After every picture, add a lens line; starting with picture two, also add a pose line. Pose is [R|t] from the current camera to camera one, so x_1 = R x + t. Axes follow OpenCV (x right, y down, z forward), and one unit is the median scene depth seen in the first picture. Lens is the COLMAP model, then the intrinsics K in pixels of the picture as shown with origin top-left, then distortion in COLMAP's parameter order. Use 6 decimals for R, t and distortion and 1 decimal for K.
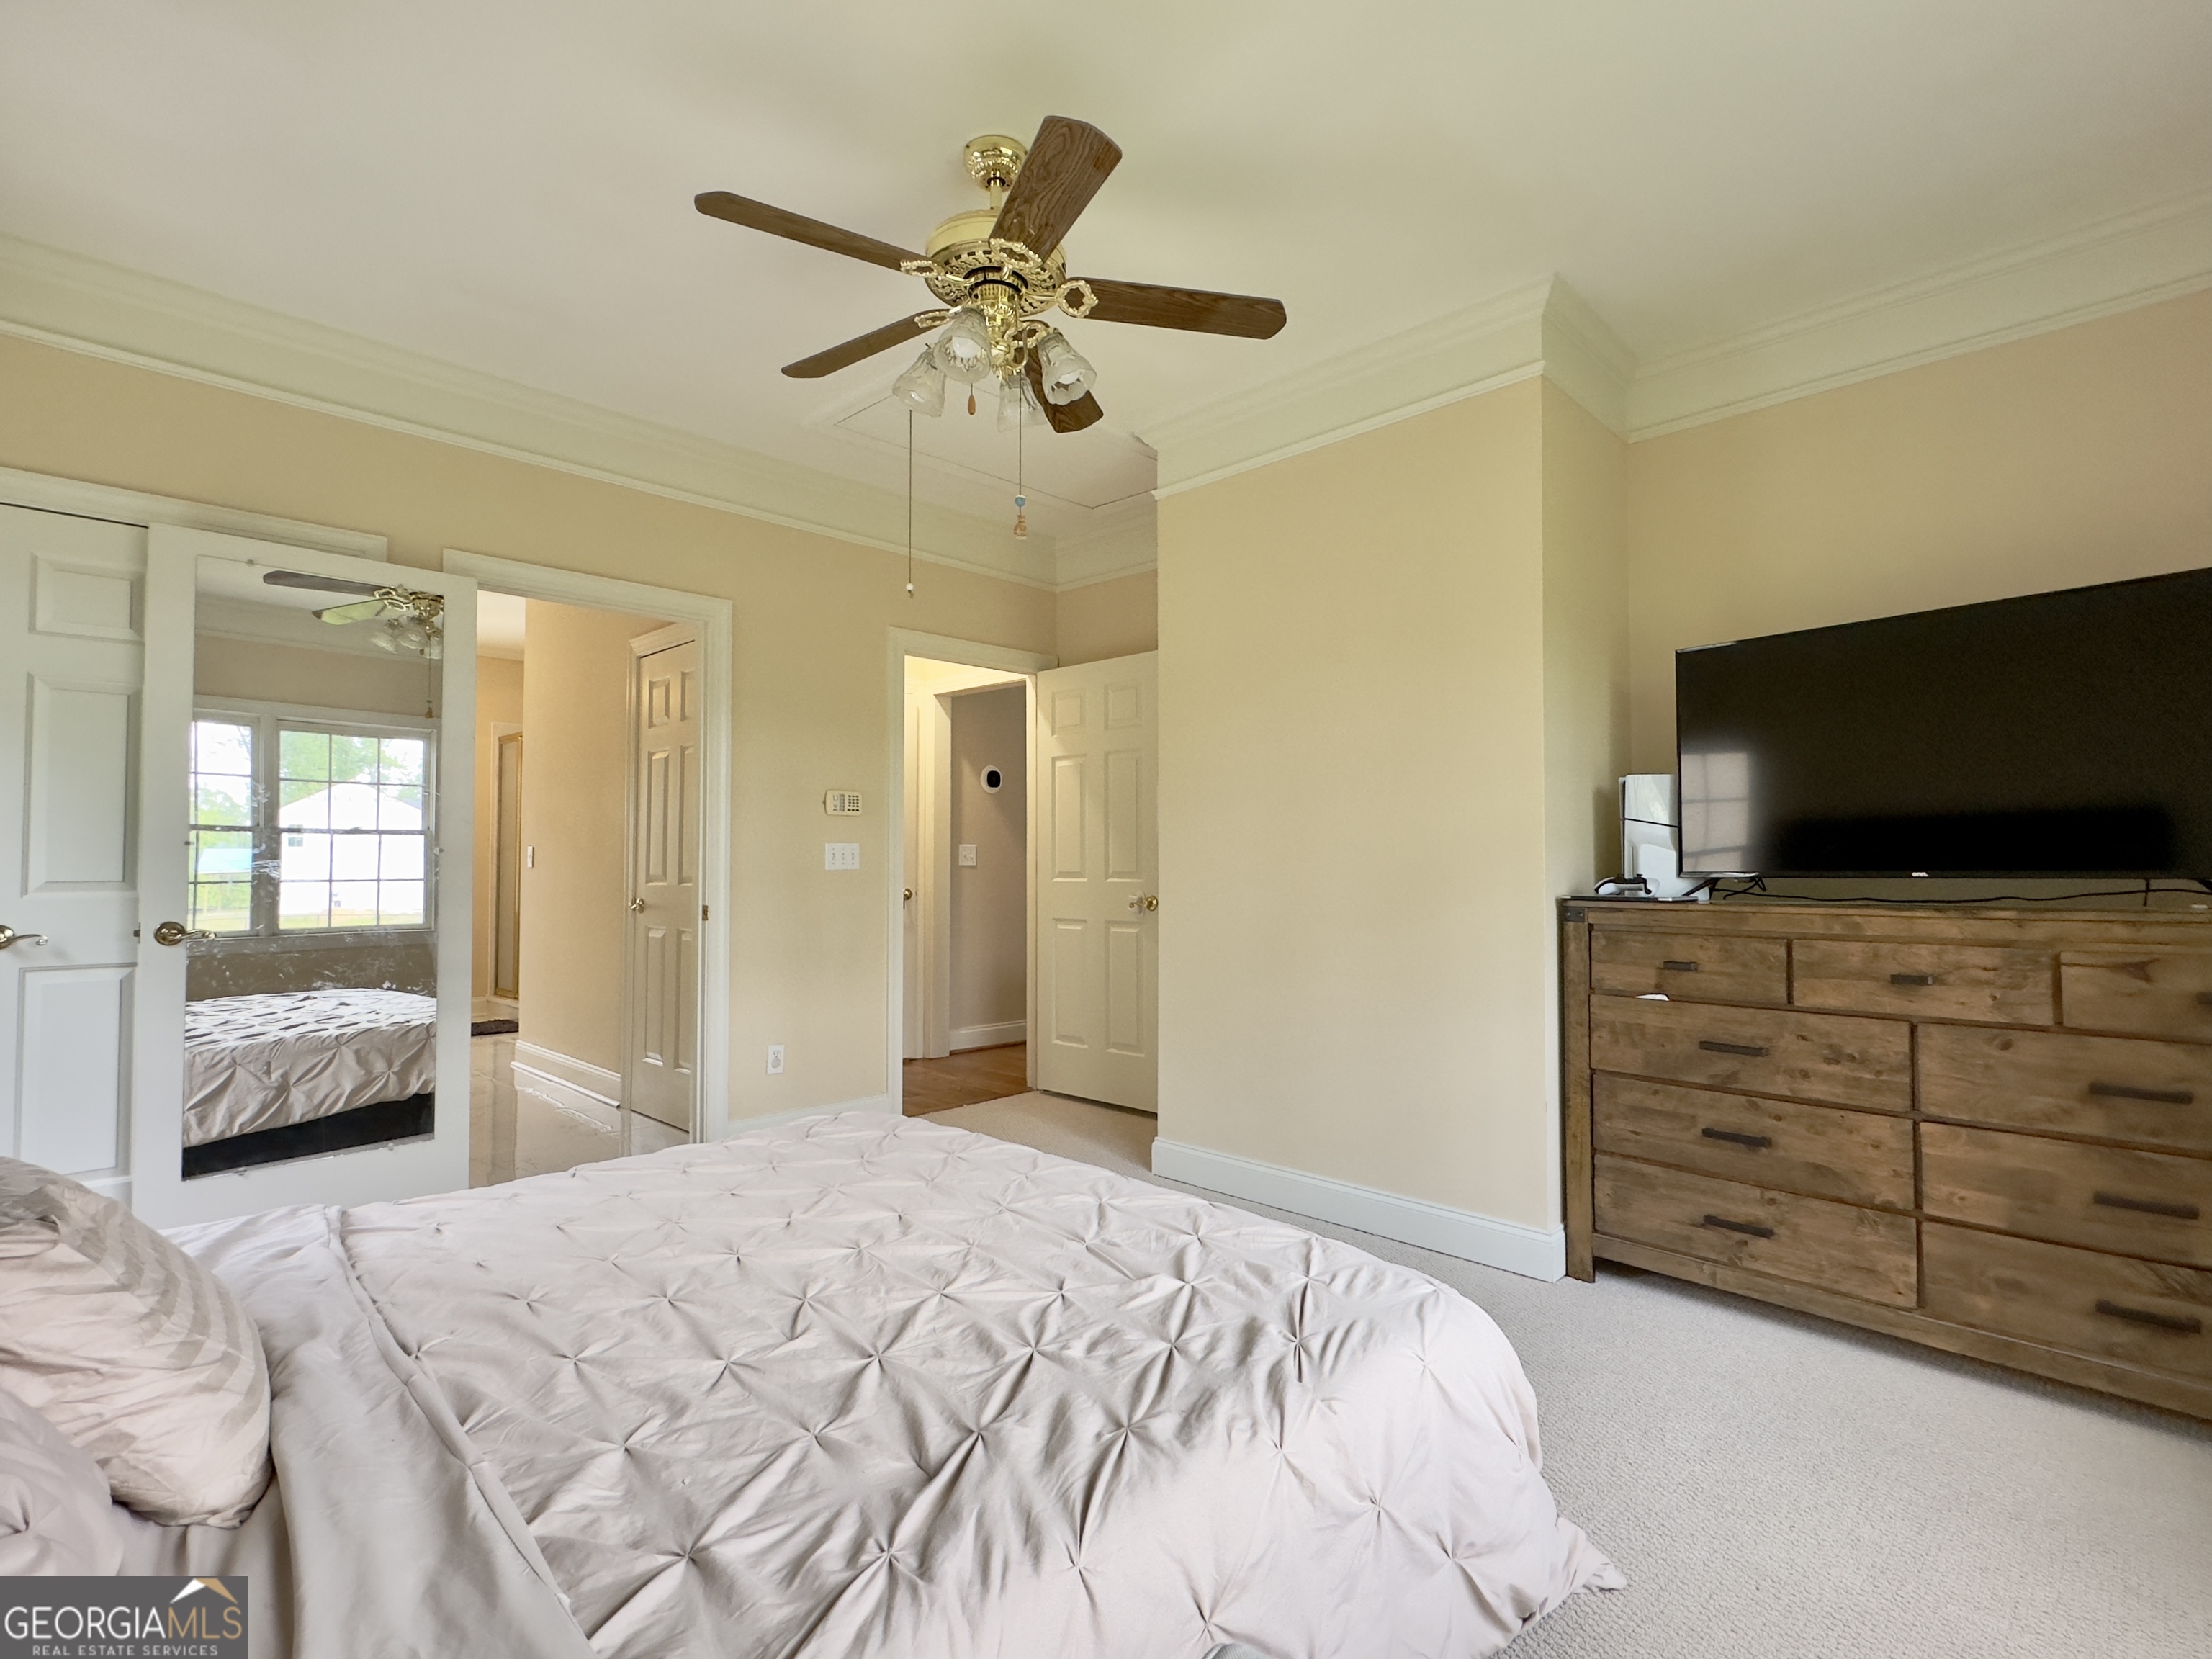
lens RADIAL K [[1104.7, 0, 1109.1], [0, 1104.7, 828.8], [0, 0, 1]] dist [-0.003619, 0.000374]
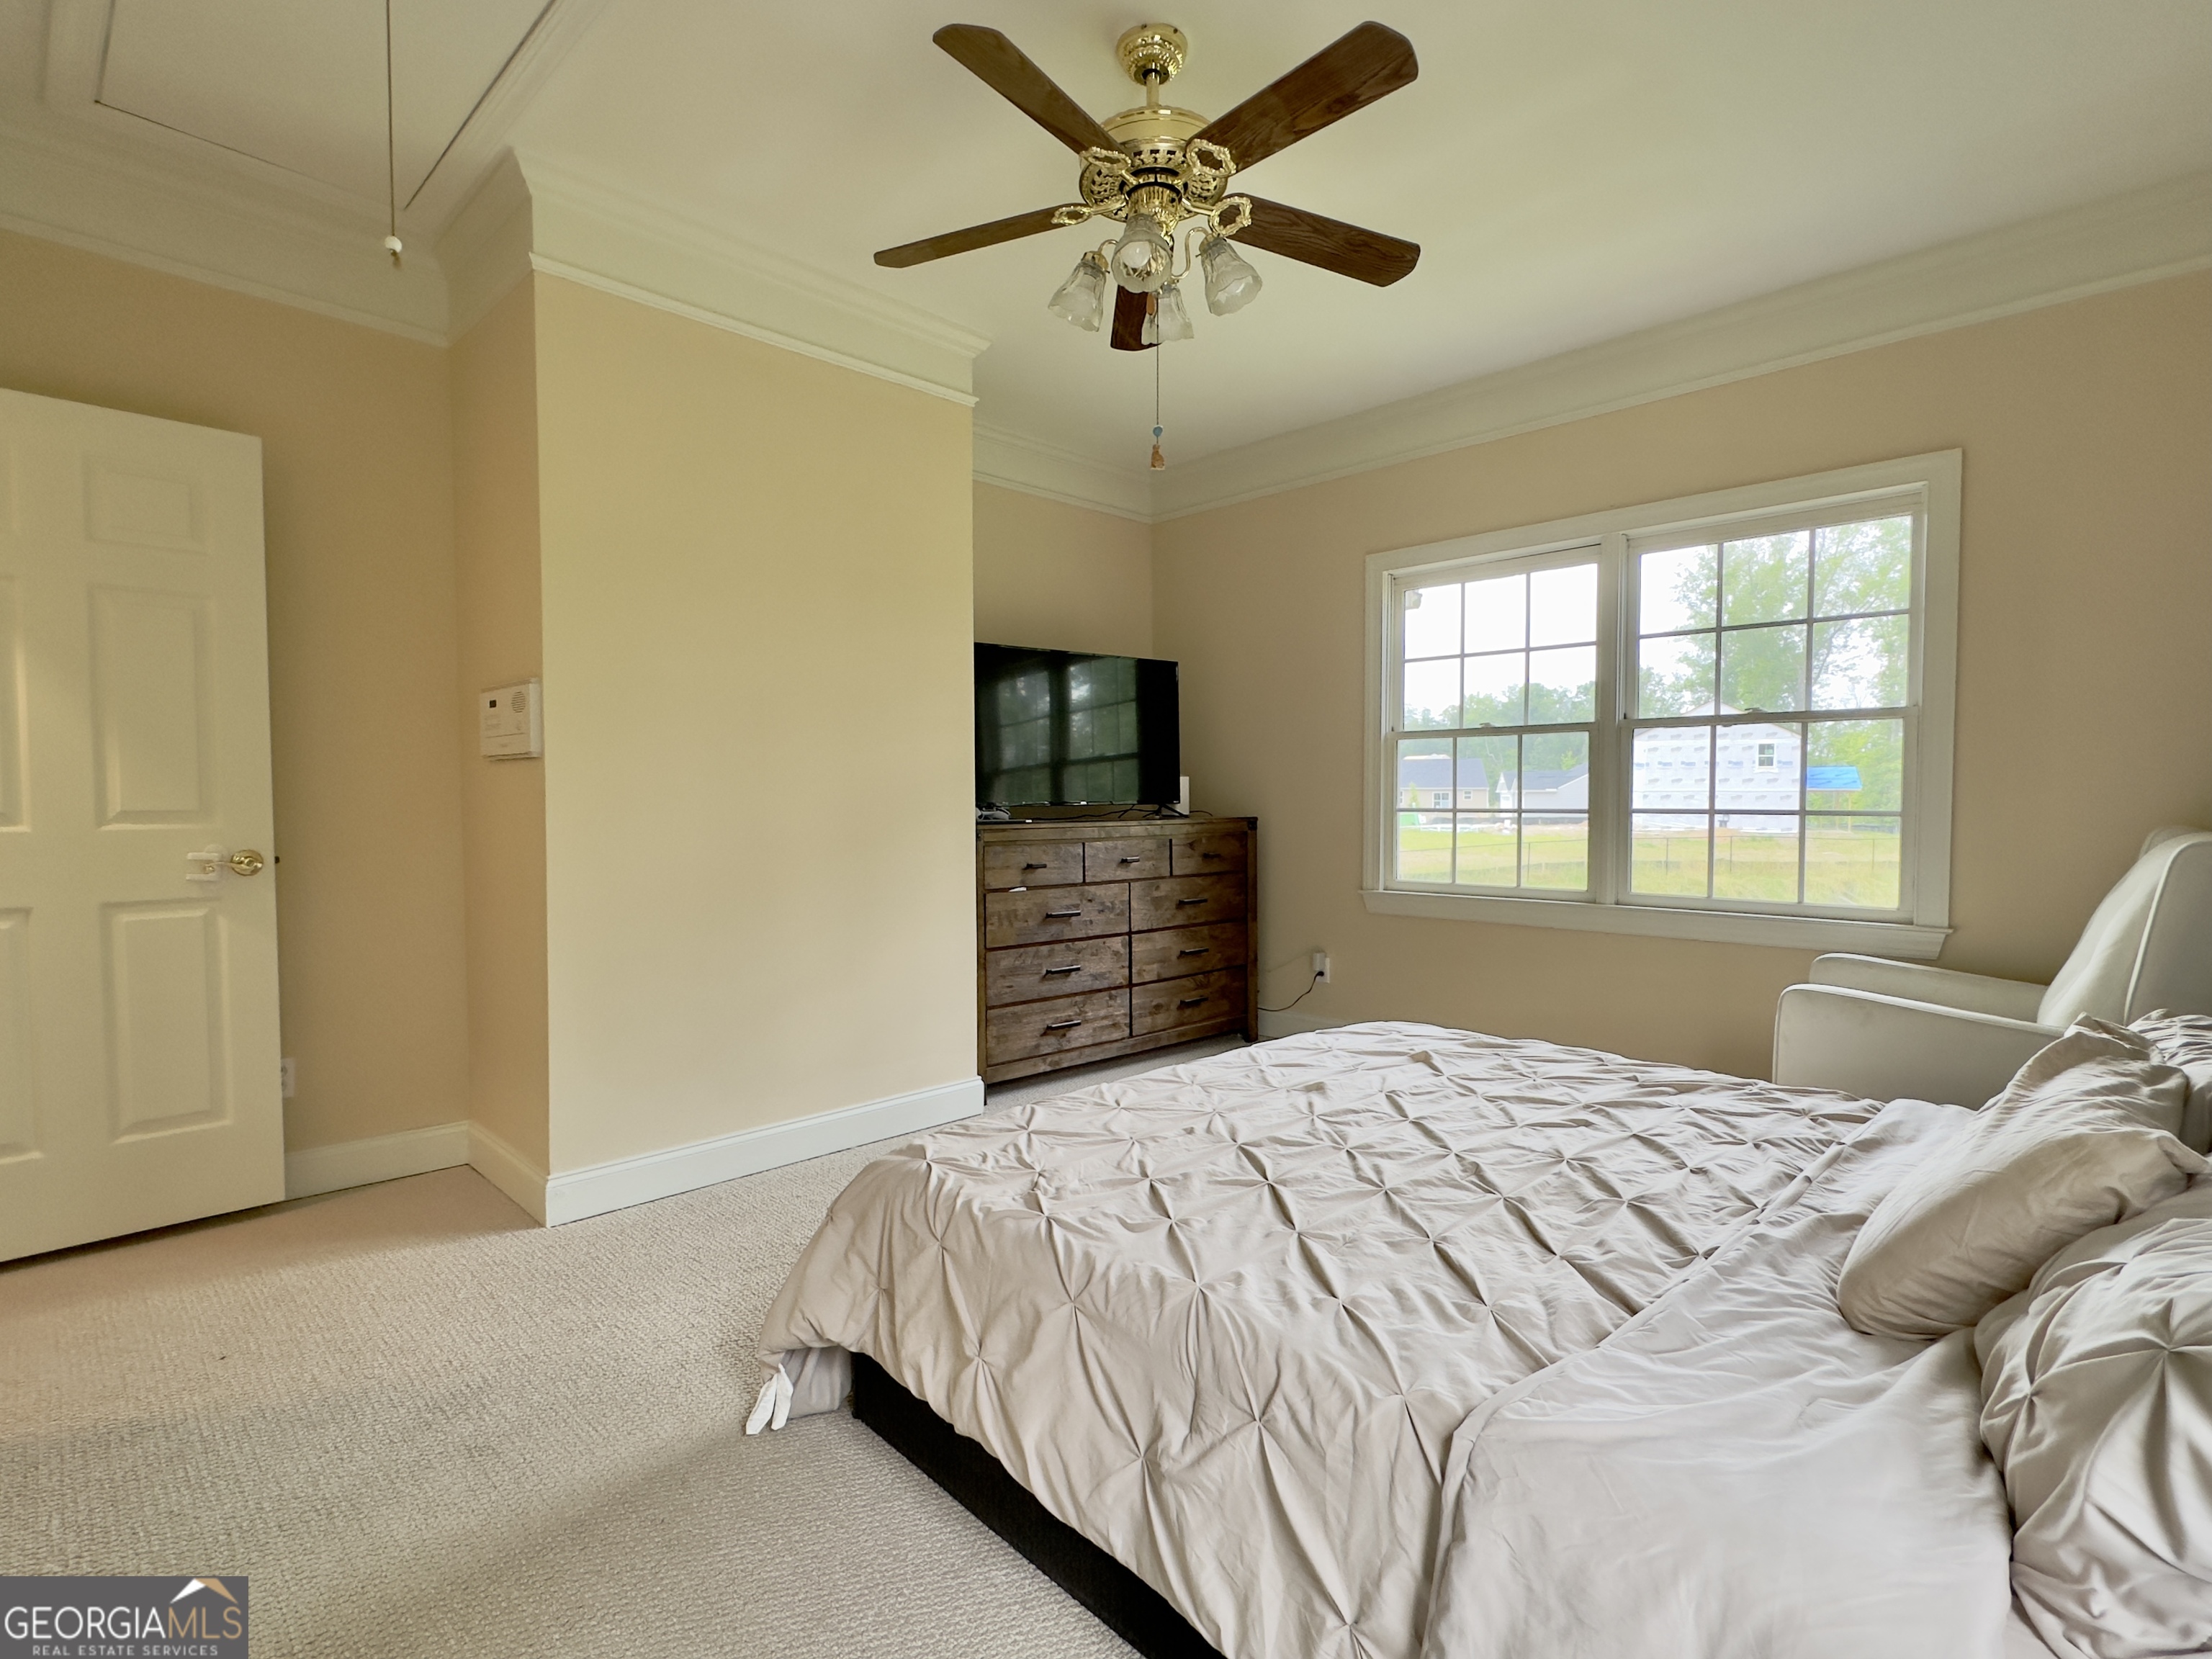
lens RADIAL K [[1104.7, 0, 1099.3], [0, 1104.7, 824.6], [0, 0, 1]] dist [-0.003619, 0.000374]
pose [[-0.019679, -0.027726, 0.999422, -1.045507], [-0.034005, 0.999056, 0.027047, 0.028384], [-0.999228, -0.033453, -0.020603, 1.030646]]
